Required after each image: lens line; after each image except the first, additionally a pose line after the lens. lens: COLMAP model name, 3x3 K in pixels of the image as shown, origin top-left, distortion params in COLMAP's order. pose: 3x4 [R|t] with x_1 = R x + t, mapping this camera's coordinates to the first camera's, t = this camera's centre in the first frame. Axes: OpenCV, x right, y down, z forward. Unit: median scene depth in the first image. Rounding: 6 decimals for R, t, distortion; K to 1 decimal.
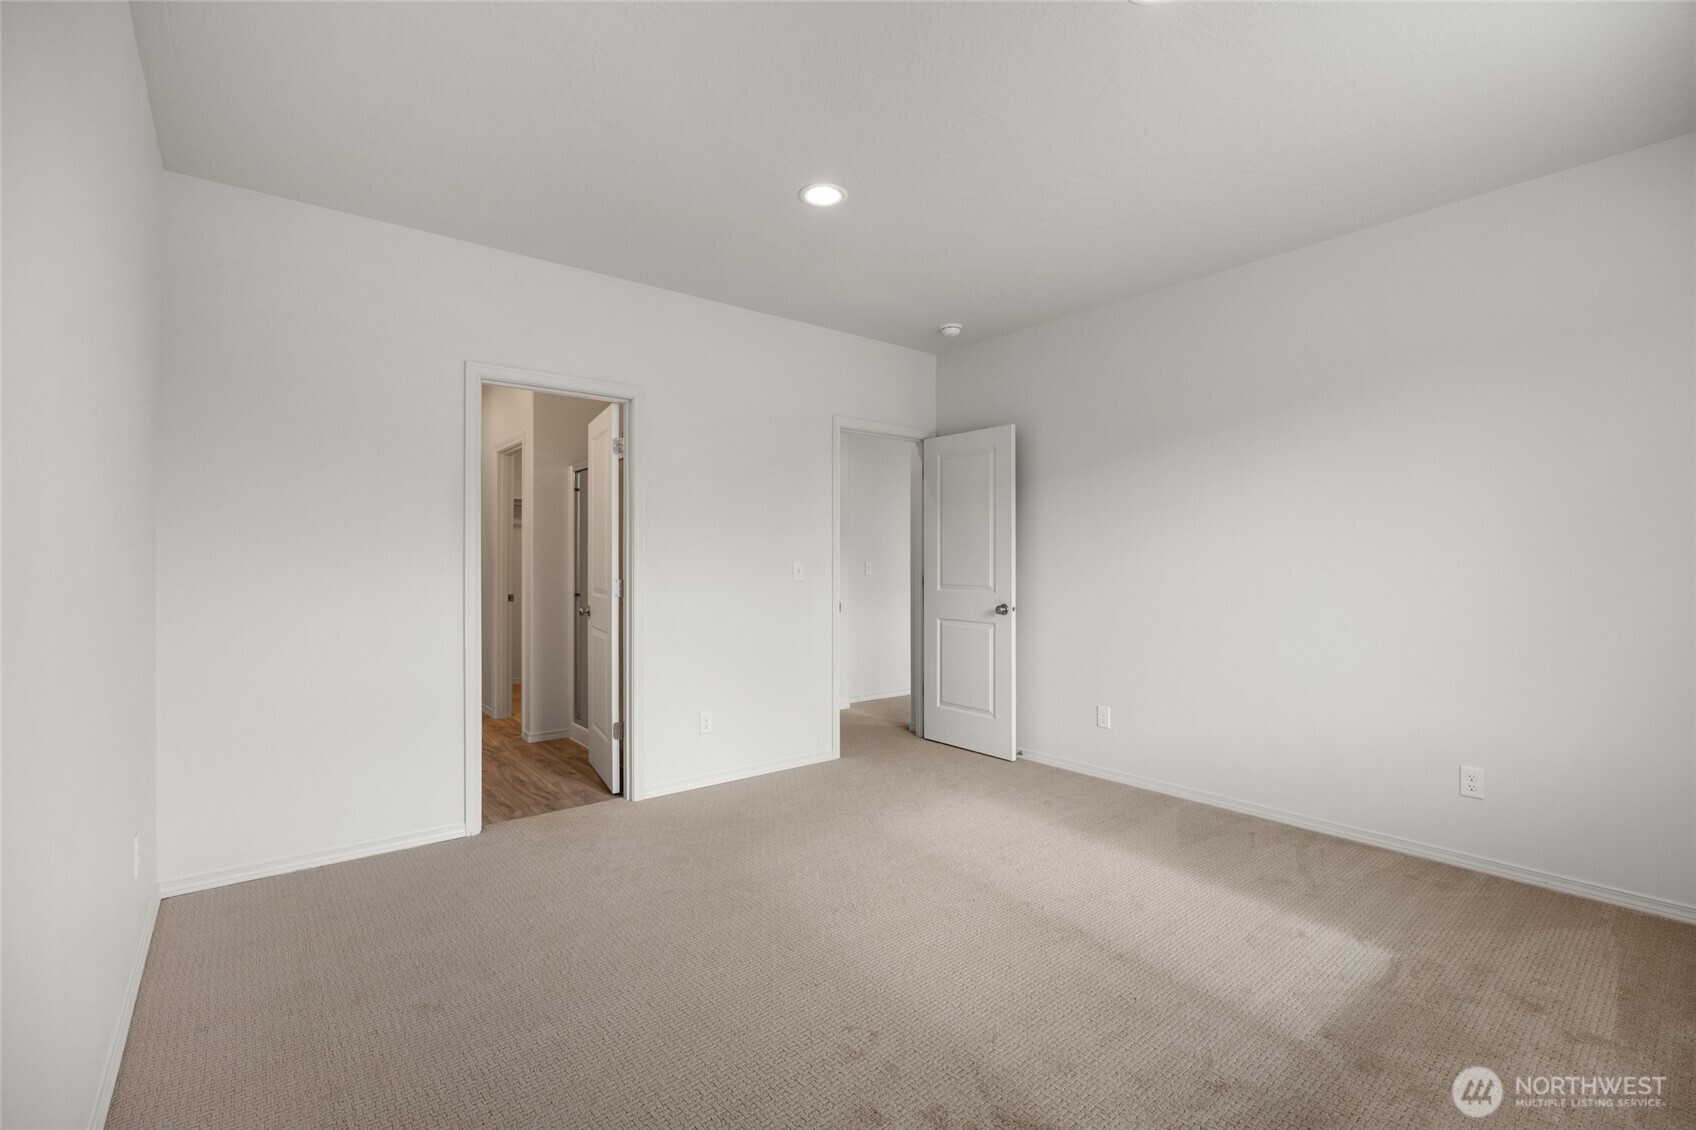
lens RADIAL K [[758.3, 0, 848.1], [0, 758.3, 562.0], [0, 0, 1]] dist [0.003950, 0.000486]
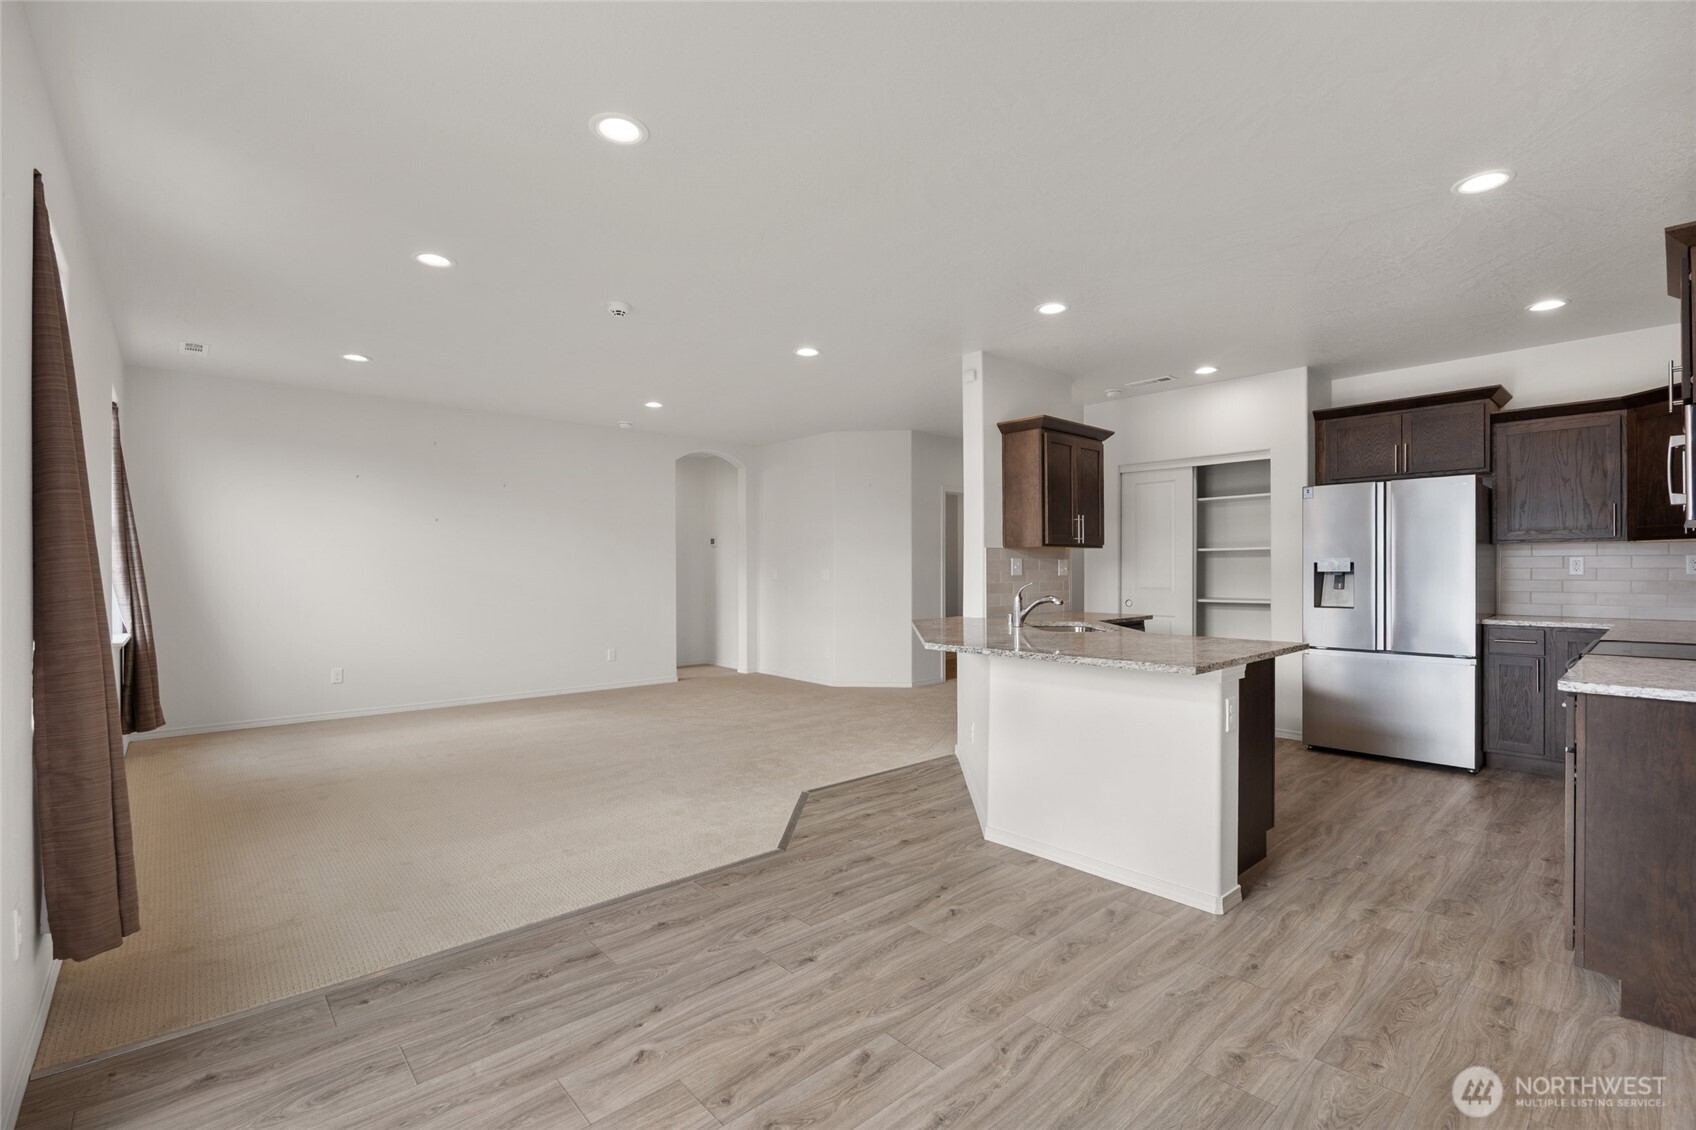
lens RADIAL K [[758.3, 0, 848.4], [0, 758.3, 568.5], [0, 0, 1]] dist [0.003950, 0.000486]
pose [[-0.083776, -0.006001, 0.996467, -0.887967], [0.005655, 0.999963, 0.006498, -0.004789], [-0.996469, 0.006179, -0.083739, 1.167858]]
